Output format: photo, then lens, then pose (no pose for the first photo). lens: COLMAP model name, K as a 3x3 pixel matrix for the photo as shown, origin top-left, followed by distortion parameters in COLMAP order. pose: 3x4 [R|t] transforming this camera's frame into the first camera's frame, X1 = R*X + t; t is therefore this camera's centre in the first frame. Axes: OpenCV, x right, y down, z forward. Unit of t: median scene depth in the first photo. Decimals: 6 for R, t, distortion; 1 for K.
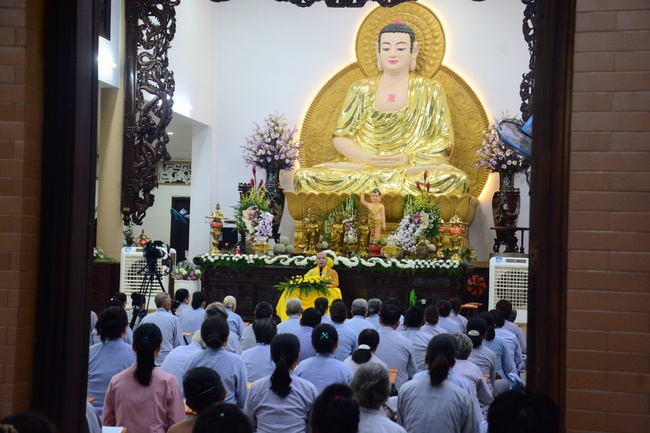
lens RADIAL K [[1351.0, 0, 325.0], [0, 1351.0, 216.5], [0, 0, 1]] dist [0.461107, -0.033975]
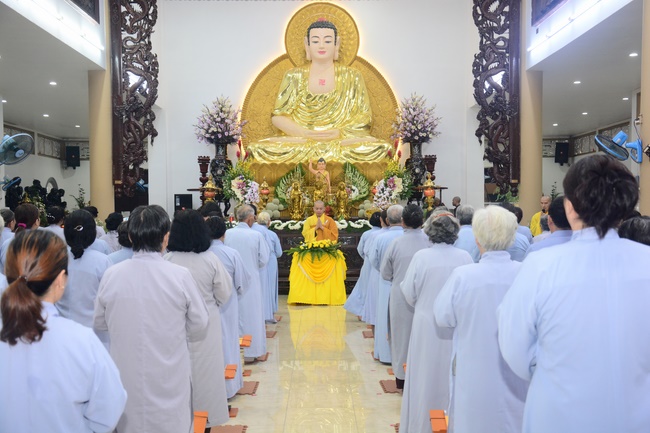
lens RADIAL K [[850.2, 0, 325.0], [0, 850.2, 216.5], [0, 0, 1]] dist [0.125418, 0.029705]
pose [[0.980630, -0.038365, 0.192078, -0.115376], [0.029421, 0.998355, 0.049202, -0.006721], [-0.193650, -0.042598, 0.980146, 0.295754]]
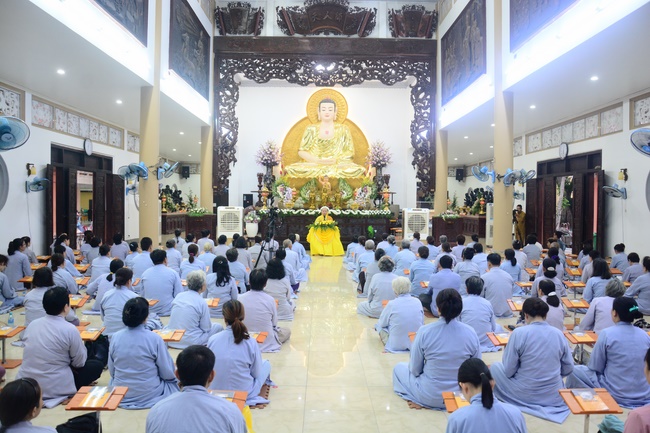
lens RADIAL K [[503.5, 0, 325.0], [0, 503.5, 216.5], [0, 0, 1]] dist [-0.160332, 0.136368]
pose [[0.980720, -0.024613, 0.193860, -0.130190], [0.012094, 0.997779, 0.065498, -0.008143], [-0.195042, -0.061891, 0.978840, 0.252605]]
